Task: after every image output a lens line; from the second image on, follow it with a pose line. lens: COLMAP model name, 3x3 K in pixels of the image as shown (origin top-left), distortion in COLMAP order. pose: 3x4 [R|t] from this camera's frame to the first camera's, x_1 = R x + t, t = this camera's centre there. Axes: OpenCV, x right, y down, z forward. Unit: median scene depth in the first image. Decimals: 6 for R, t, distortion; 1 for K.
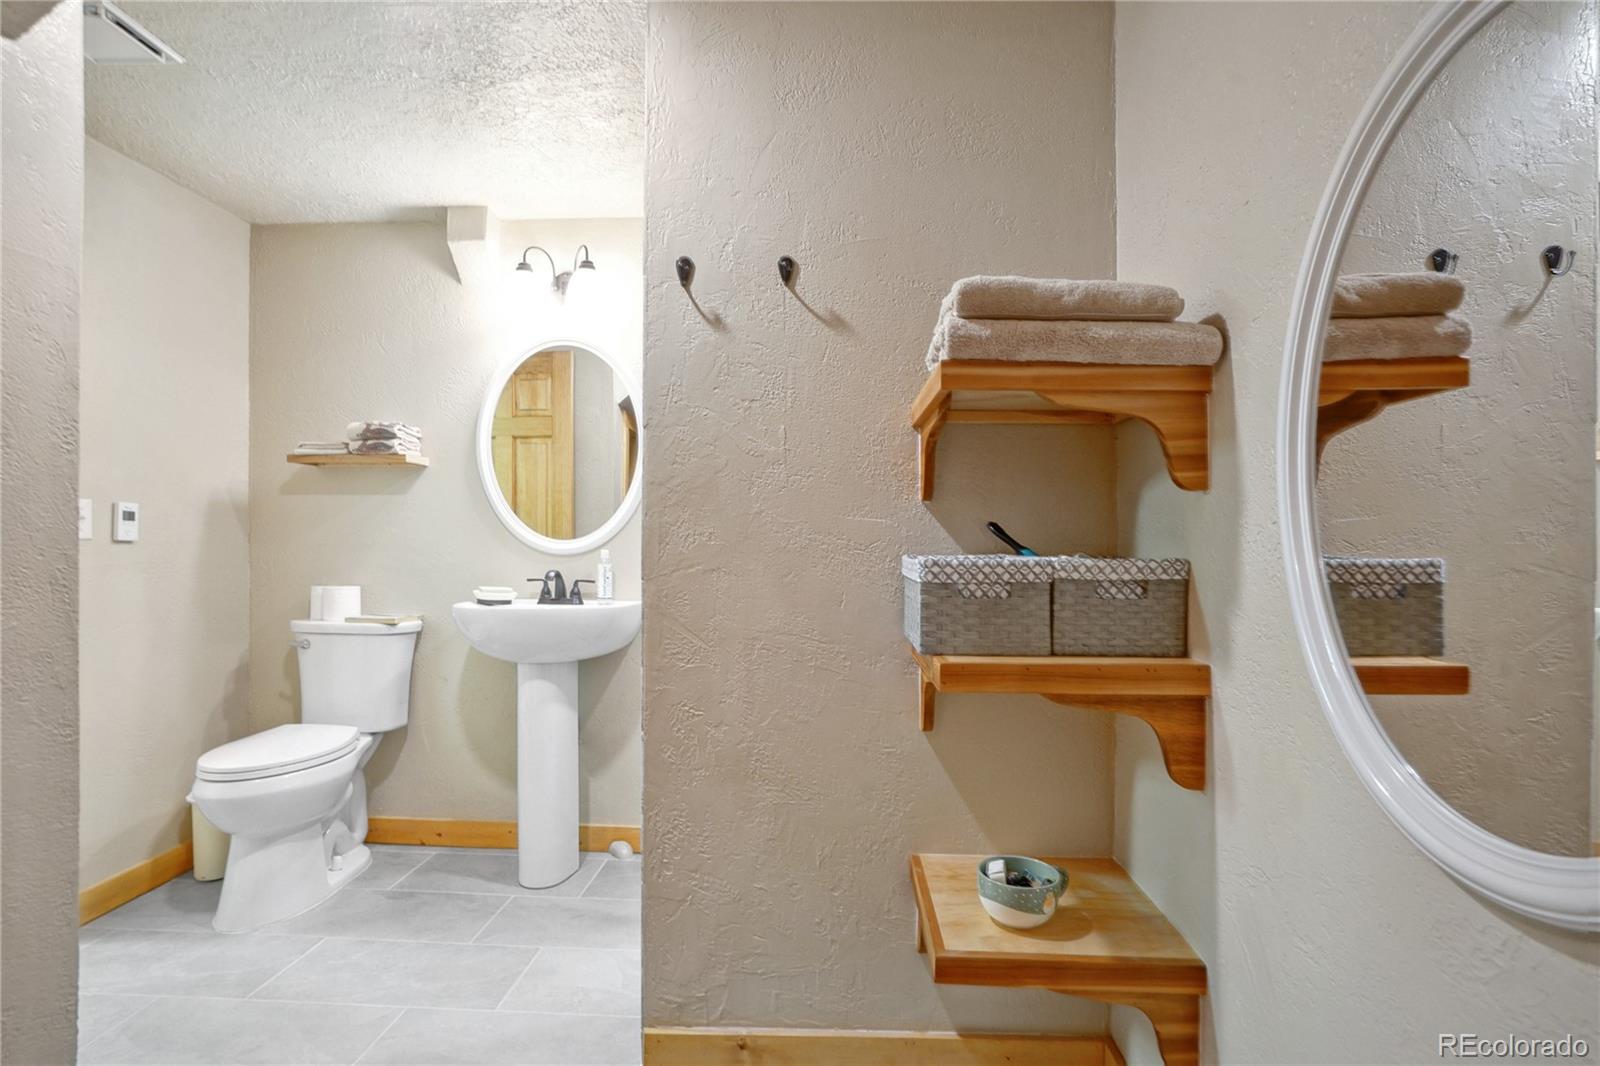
lens RADIAL K [[801.1, 0, 798.3], [0, 801.1, 519.2], [0, 0, 1]] dist [0.010167, 0.000587]
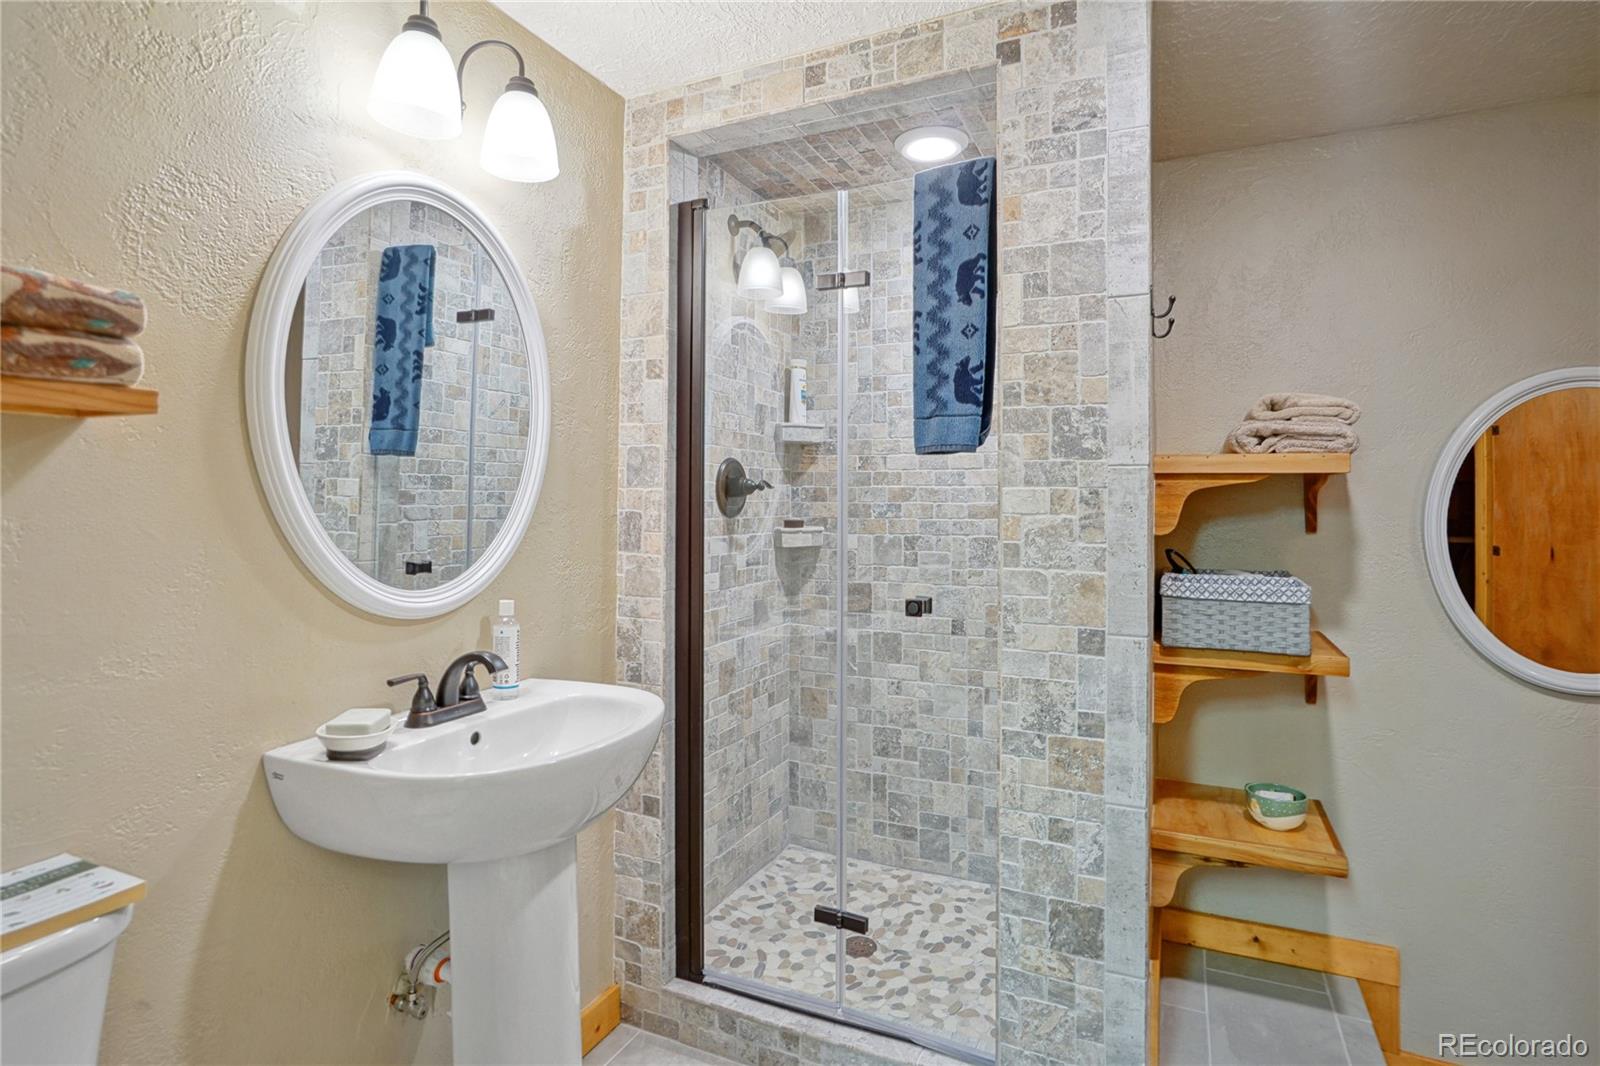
lens RADIAL K [[823.8, 0, 801.4], [0, 823.8, 506.9], [0, 0, 1]] dist [-0.040445, 0.022727]
pose [[0.408902, -0.011276, 0.912508, -0.697621], [-0.005882, 0.999870, 0.014992, -0.037226], [-0.912559, -0.011497, 0.408783, 0.602268]]
